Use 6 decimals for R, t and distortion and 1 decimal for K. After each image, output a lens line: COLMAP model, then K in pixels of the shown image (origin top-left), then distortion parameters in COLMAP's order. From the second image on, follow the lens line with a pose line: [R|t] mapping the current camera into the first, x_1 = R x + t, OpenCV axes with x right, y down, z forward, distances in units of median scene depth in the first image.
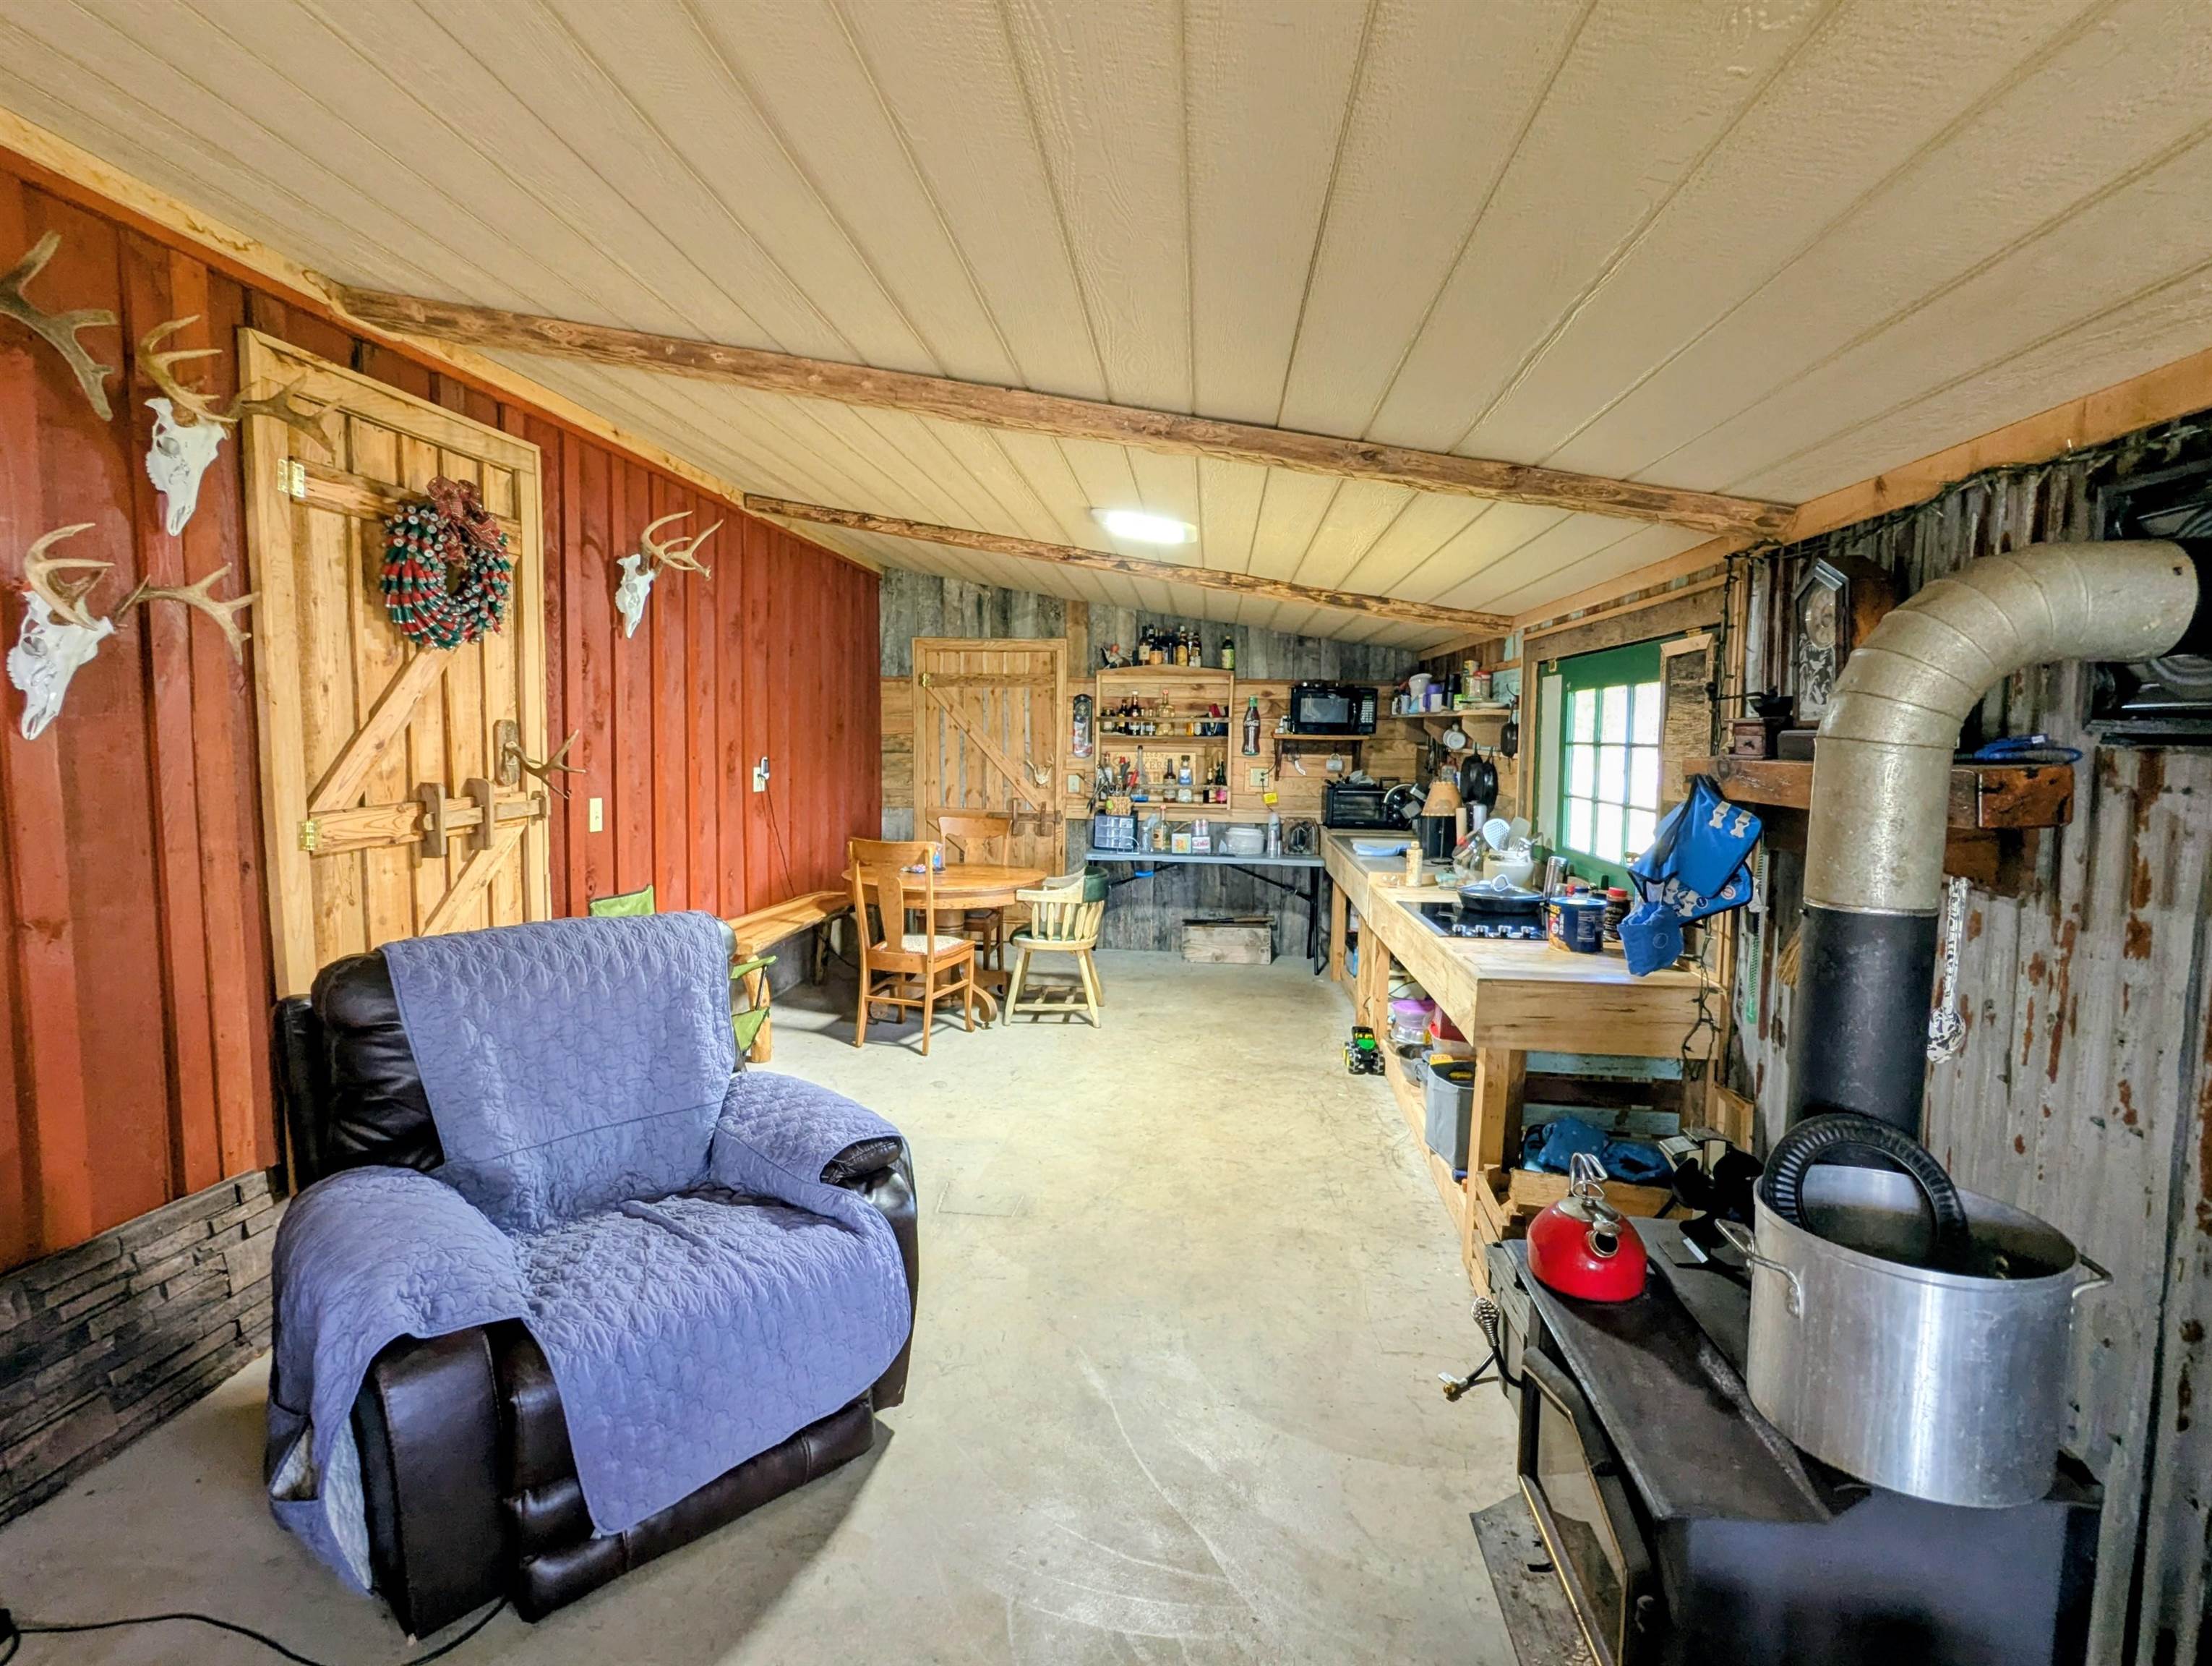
lens RADIAL K [[1062.5, 0, 1101.1], [0, 1062.5, 819.6], [0, 0, 1]] dist [0.003693, 0.000516]
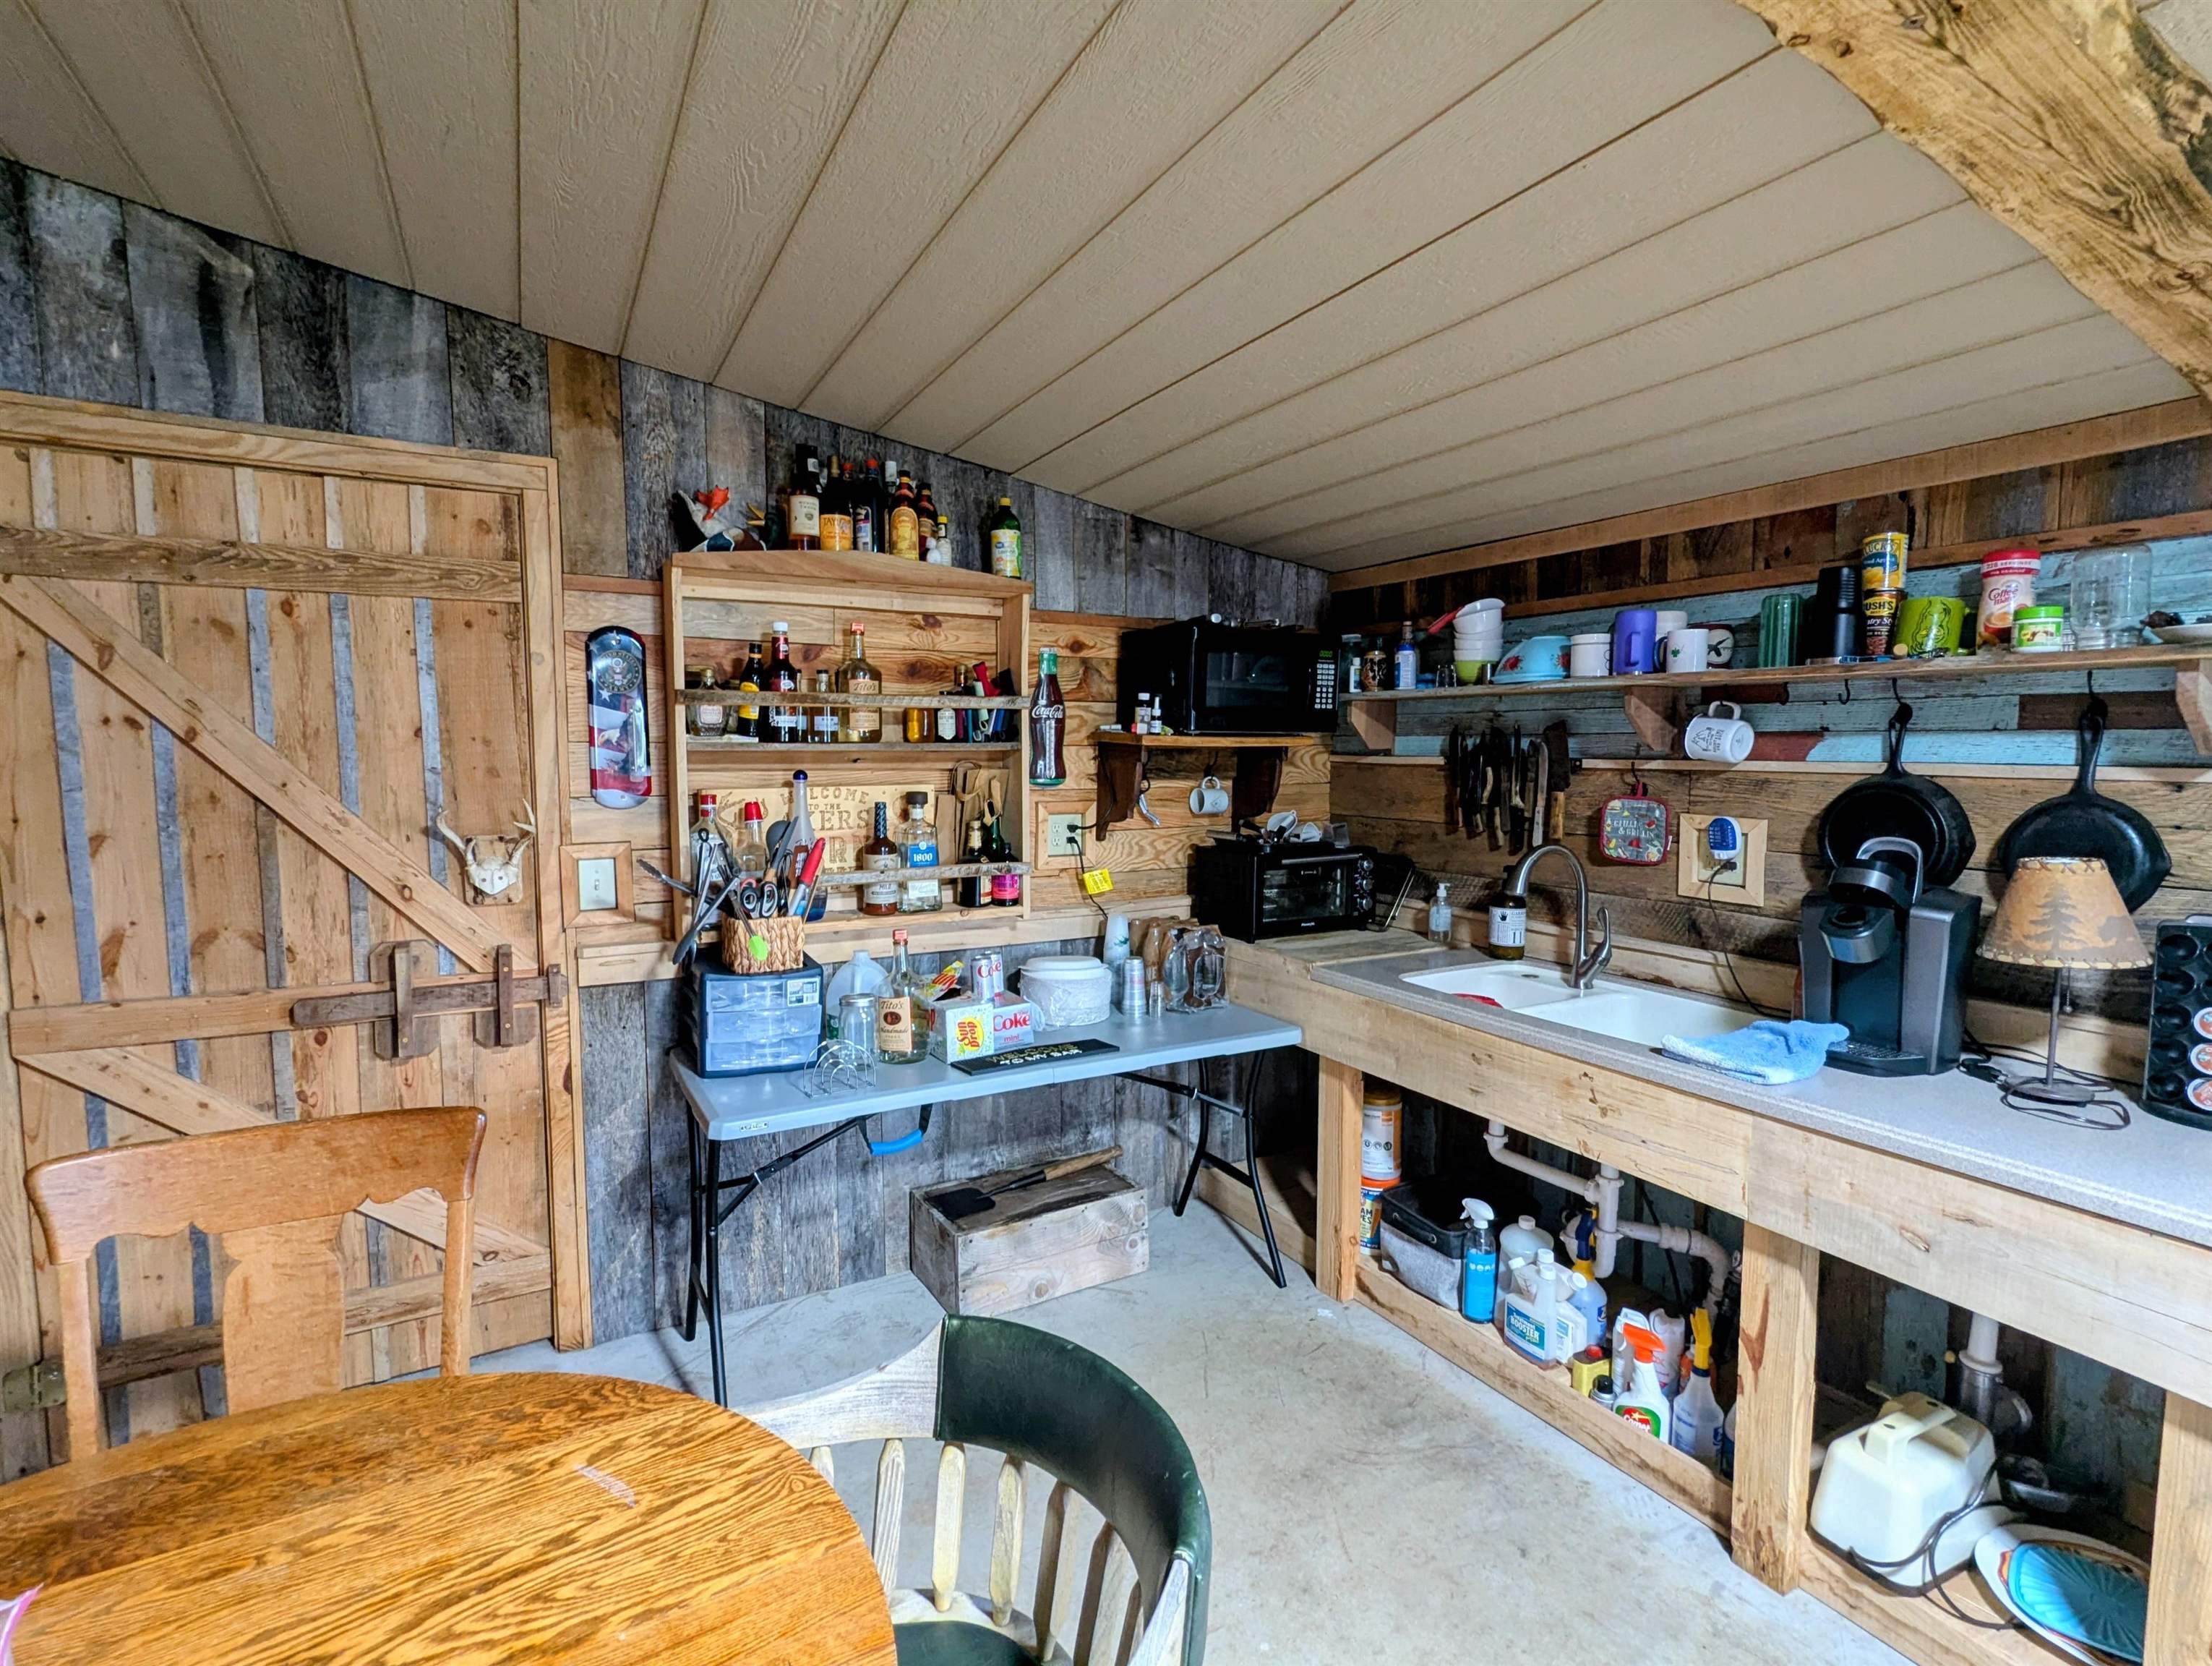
lens RADIAL K [[1062.5, 0, 1112.7], [0, 1062.5, 828.6], [0, 0, 1]] dist [0.003693, 0.000516]
pose [[0.833112, -0.055627, 0.550299, -0.077709], [0.056772, 0.998275, 0.014962, -0.048491], [-0.550182, 0.018776, 0.834833, 0.628462]]
